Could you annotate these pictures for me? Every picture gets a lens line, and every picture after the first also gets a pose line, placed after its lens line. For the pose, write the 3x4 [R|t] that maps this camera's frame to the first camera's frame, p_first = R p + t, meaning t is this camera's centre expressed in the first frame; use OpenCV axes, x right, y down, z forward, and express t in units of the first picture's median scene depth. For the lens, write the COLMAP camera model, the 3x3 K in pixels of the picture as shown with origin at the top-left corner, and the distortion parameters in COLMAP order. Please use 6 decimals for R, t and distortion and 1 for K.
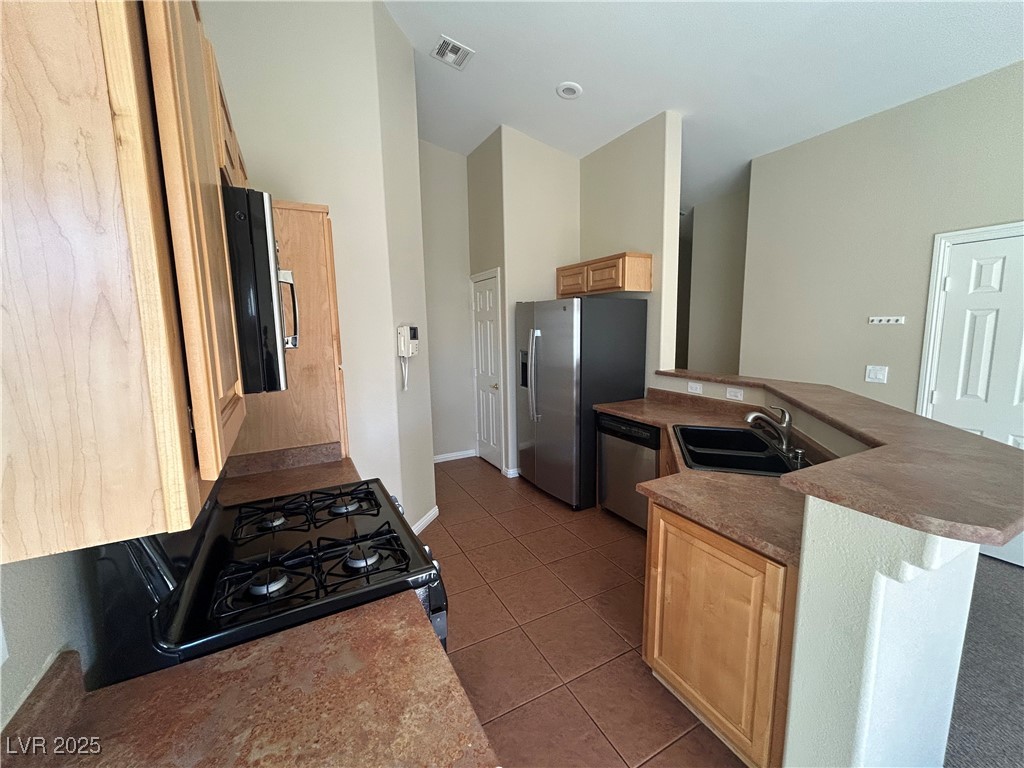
lens RADIAL K [[410.3, 0, 516.1], [0, 410.3, 381.6], [0, 0, 1]] dist [-0.001521, 0.000034]
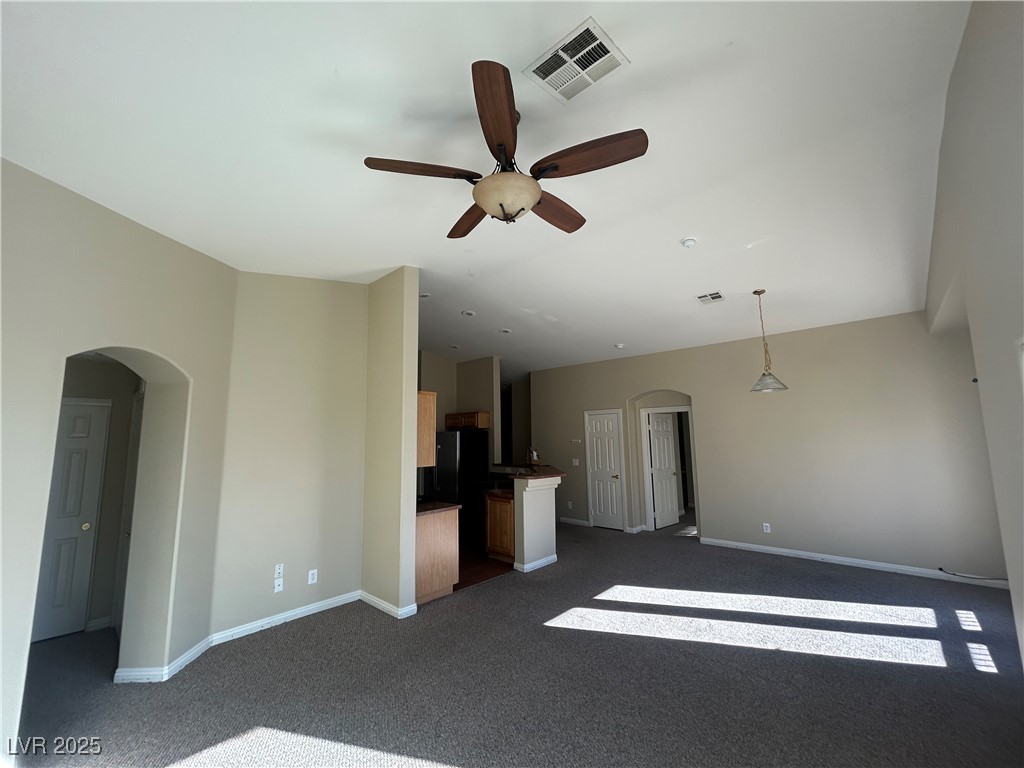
lens RADIAL K [[410.3, 0, 517.3], [0, 410.3, 390.4], [0, 0, 1]] dist [-0.001521, 0.000034]
pose [[0.942505, 0.040903, 0.331679, -0.286777], [0.042780, 0.969550, -0.241130, 0.132785], [-0.331442, 0.241455, 0.912056, -1.167896]]
